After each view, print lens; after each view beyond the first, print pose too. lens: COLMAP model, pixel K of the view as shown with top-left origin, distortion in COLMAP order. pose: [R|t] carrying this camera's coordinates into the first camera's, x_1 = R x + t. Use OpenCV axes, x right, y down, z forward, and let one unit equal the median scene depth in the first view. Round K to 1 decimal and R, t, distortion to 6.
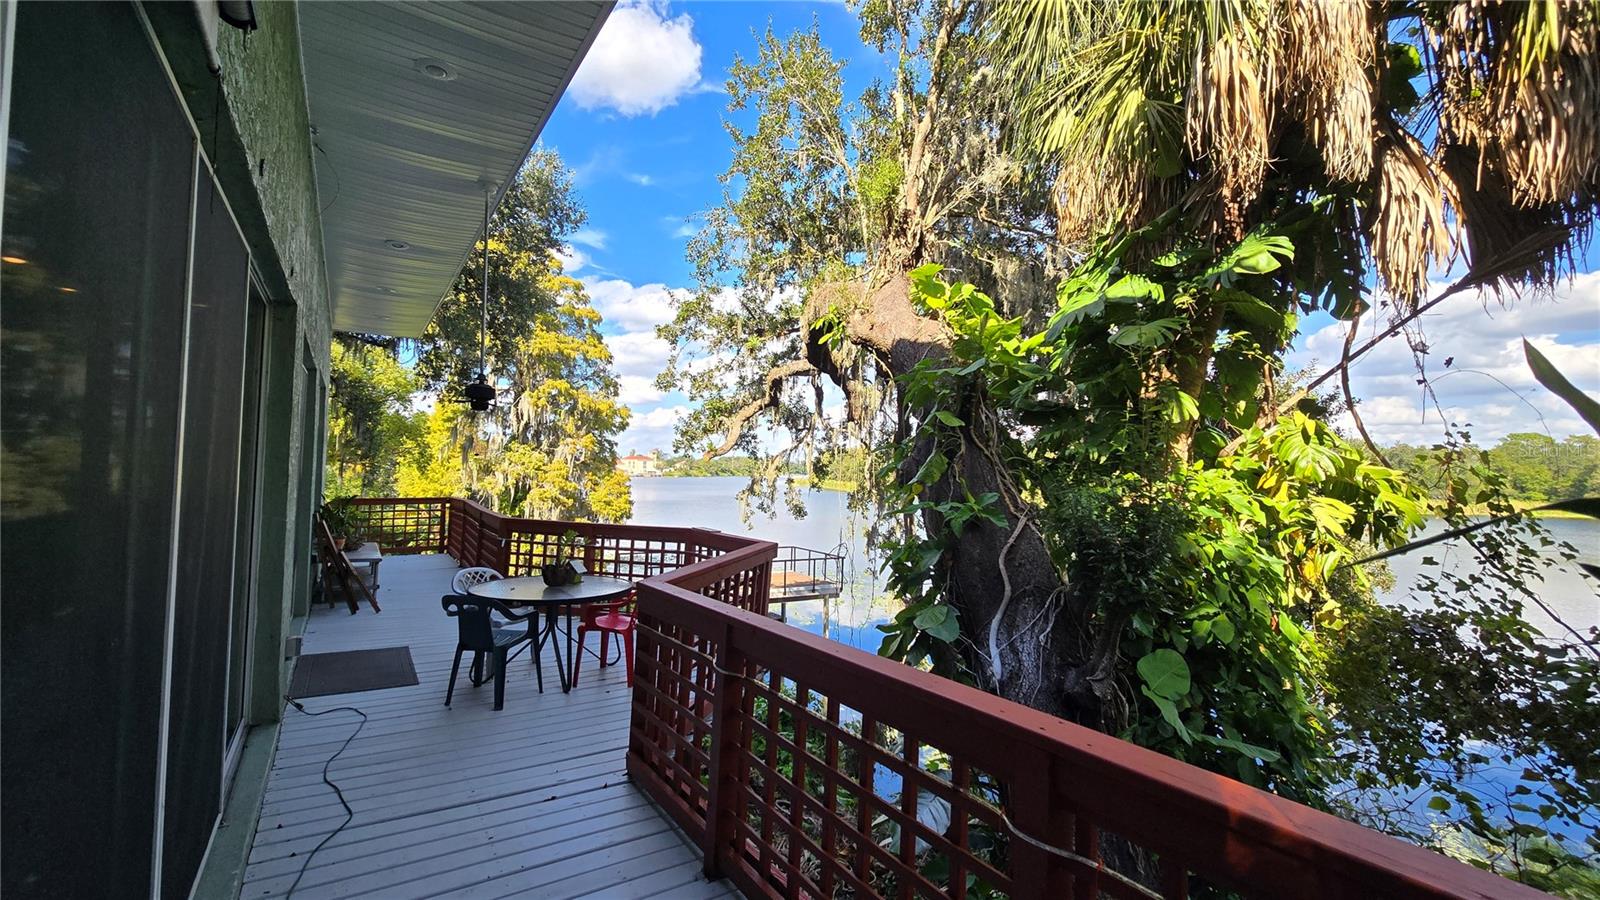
lens RADIAL K [[657.1, 0, 791.1], [0, 657.1, 448.0], [0, 0, 1]] dist [-0.012199, -0.000148]
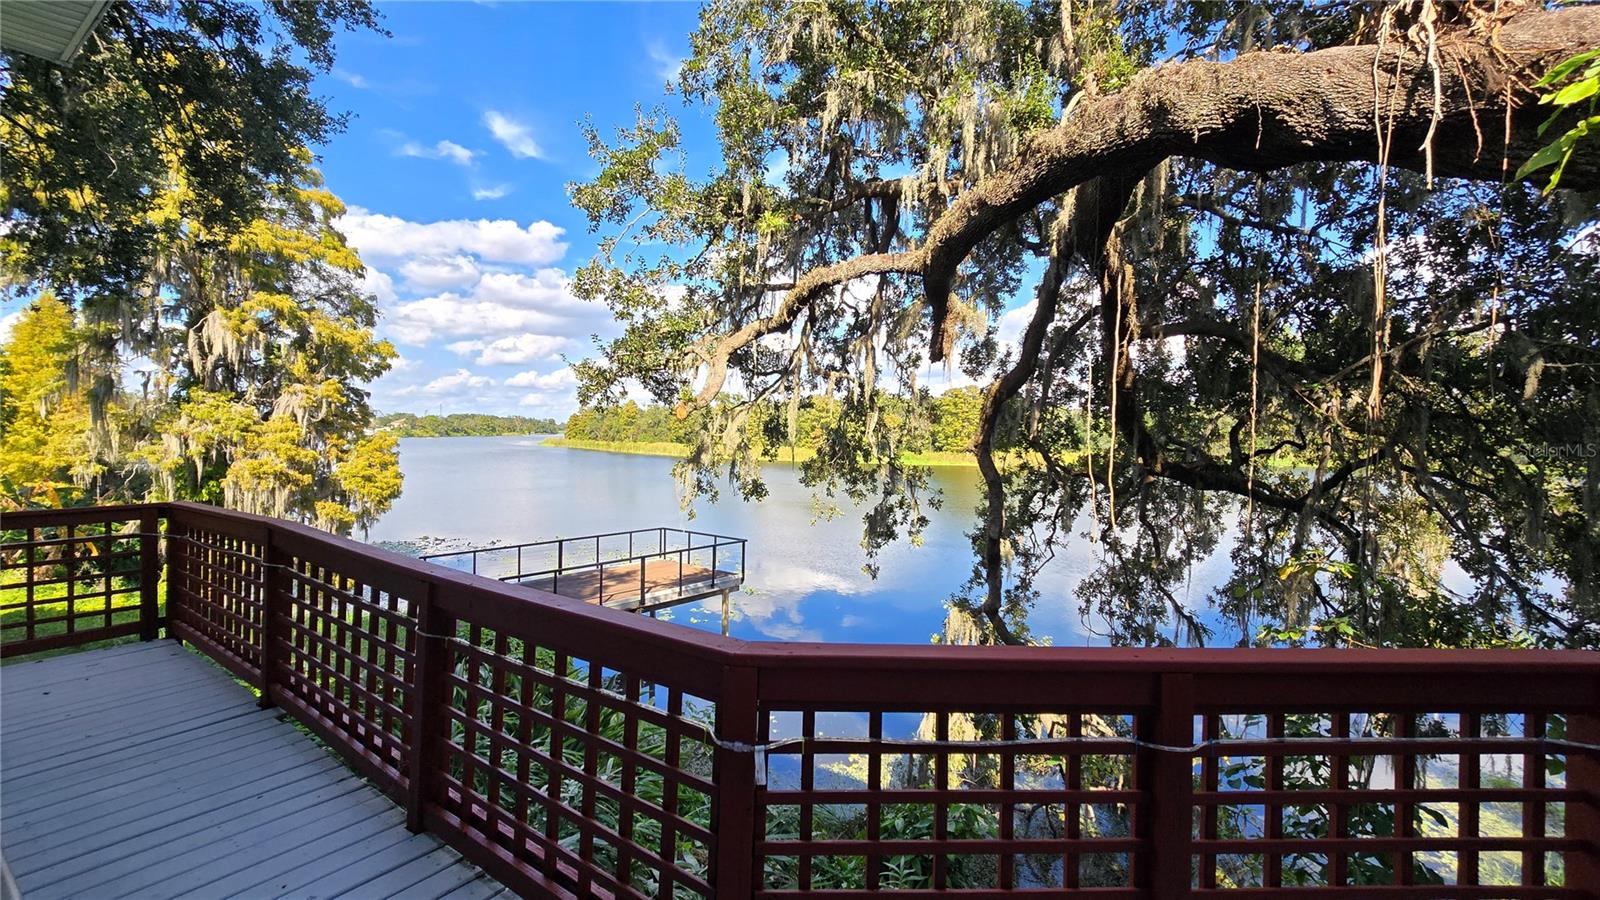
lens RADIAL K [[657.1, 0, 808.3], [0, 657.1, 461.2], [0, 0, 1]] dist [-0.012199, -0.000148]
pose [[0.923824, -0.019780, 0.382307, -0.110193], [-0.011728, 0.996733, 0.079909, 0.004345], [-0.382638, -0.078306, 0.920574, 0.173996]]
